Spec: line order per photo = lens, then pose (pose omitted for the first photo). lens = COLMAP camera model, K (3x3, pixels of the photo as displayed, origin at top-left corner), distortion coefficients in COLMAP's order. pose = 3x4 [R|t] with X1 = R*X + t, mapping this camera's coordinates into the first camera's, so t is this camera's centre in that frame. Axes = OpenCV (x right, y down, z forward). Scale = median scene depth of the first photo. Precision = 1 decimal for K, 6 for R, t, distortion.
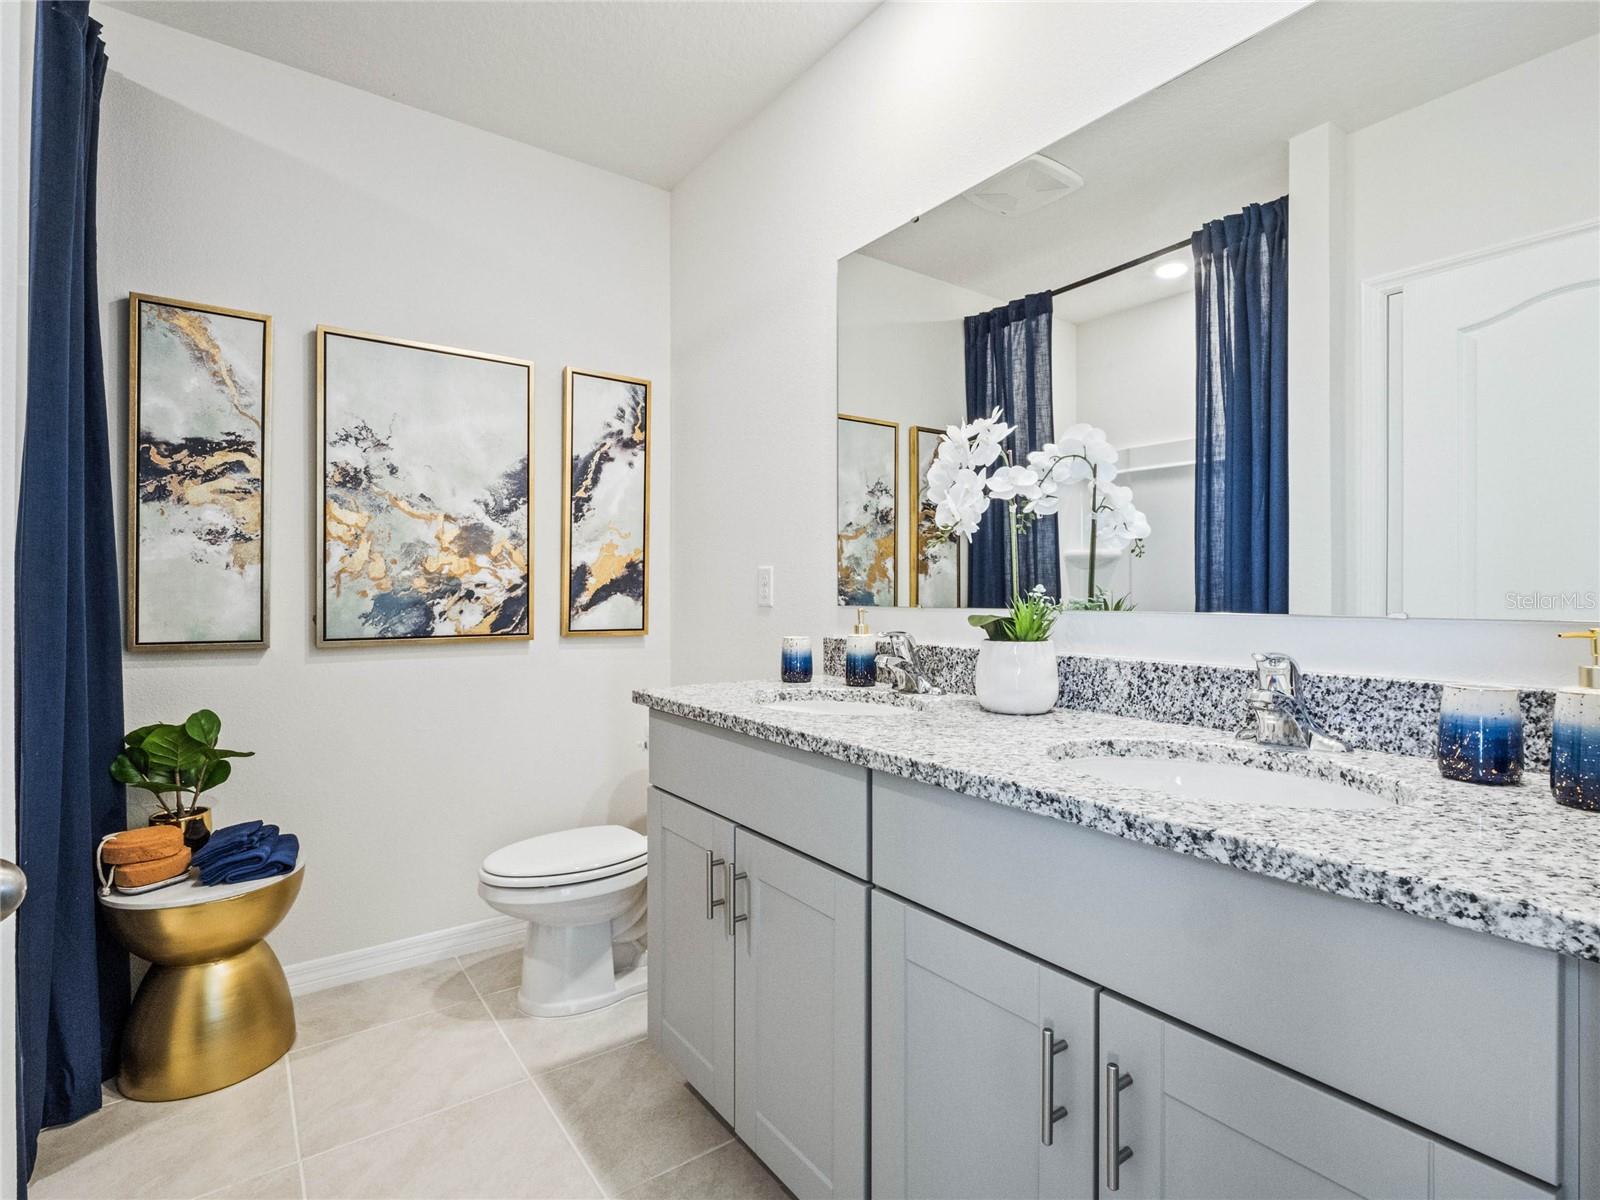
lens RADIAL K [[785.1, 0, 813.8], [0, 785.1, 580.7], [0, 0, 1]] dist [-0.009327, -0.001623]
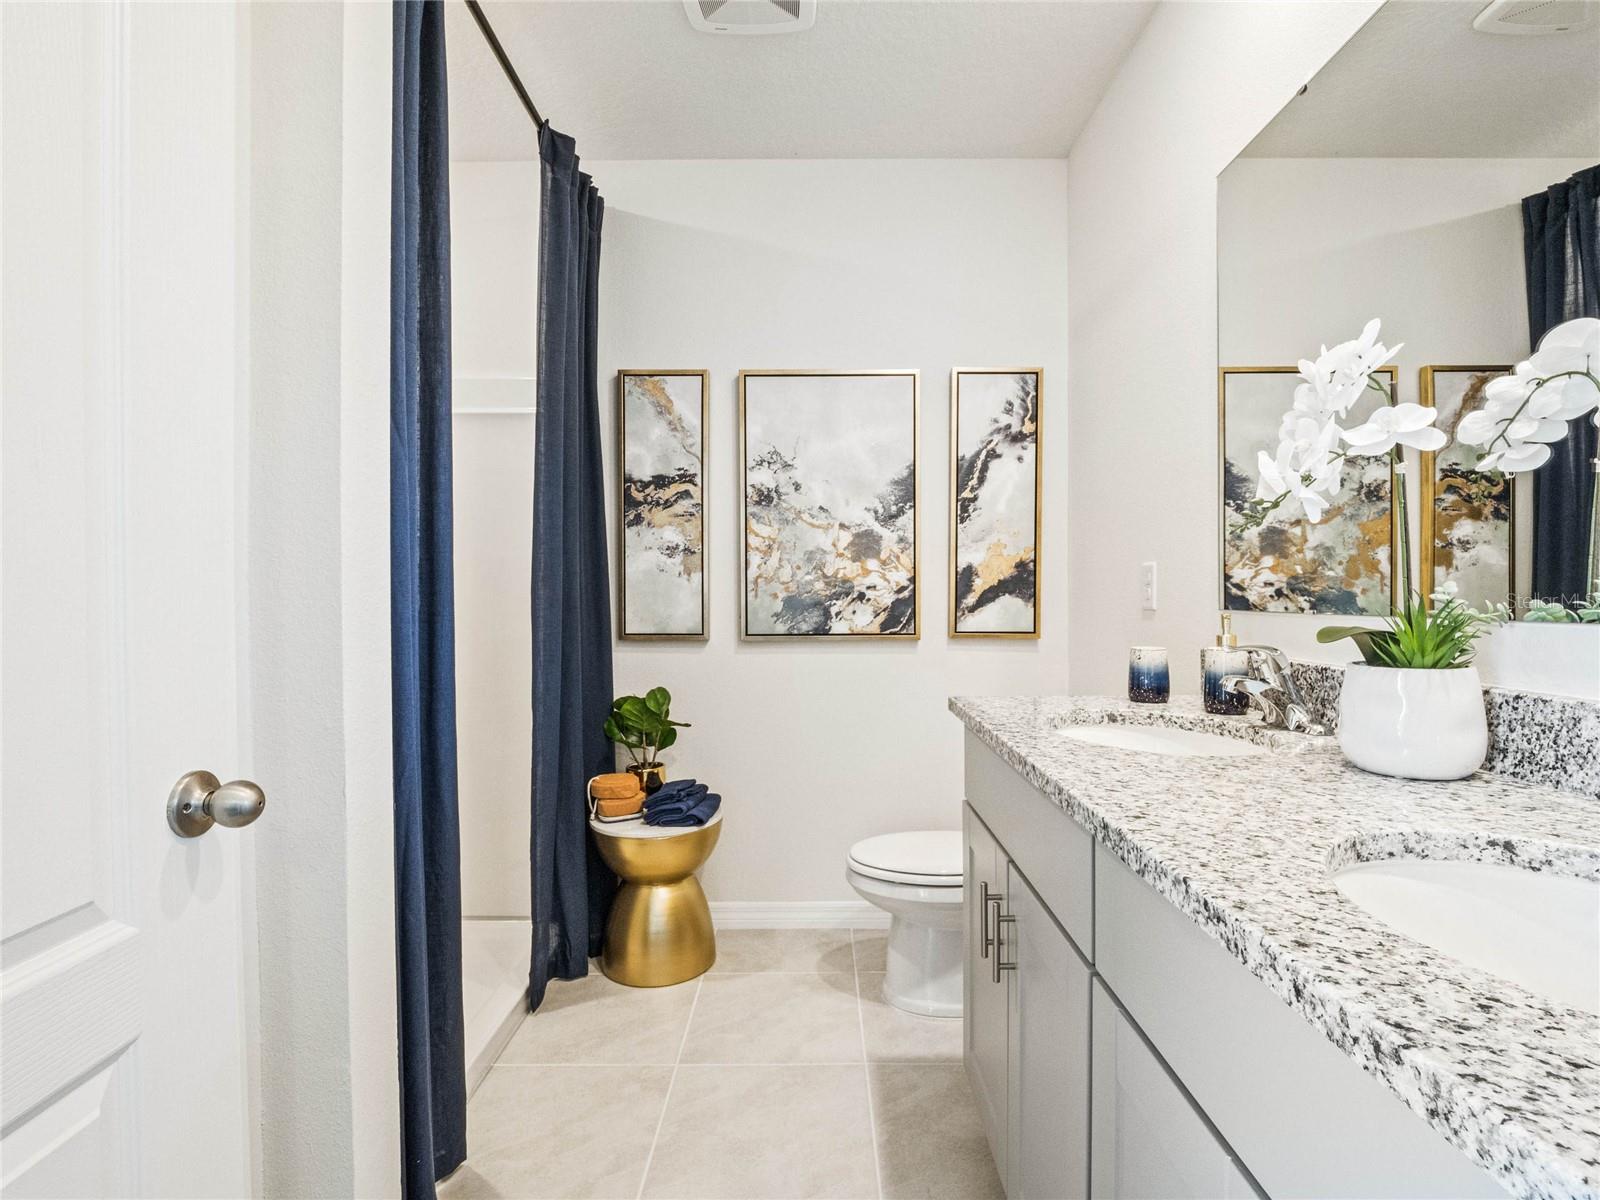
lens RADIAL K [[781.2, 0, 808.4], [0, 781.2, 588.0], [0, 0, 1]] dist [-0.013543, -0.001087]
pose [[0.800233, -0.008297, -0.599631, 0.171094], [0.014150, 0.999887, 0.005049, -0.000266], [0.599522, -0.012525, 0.800260, 0.116790]]
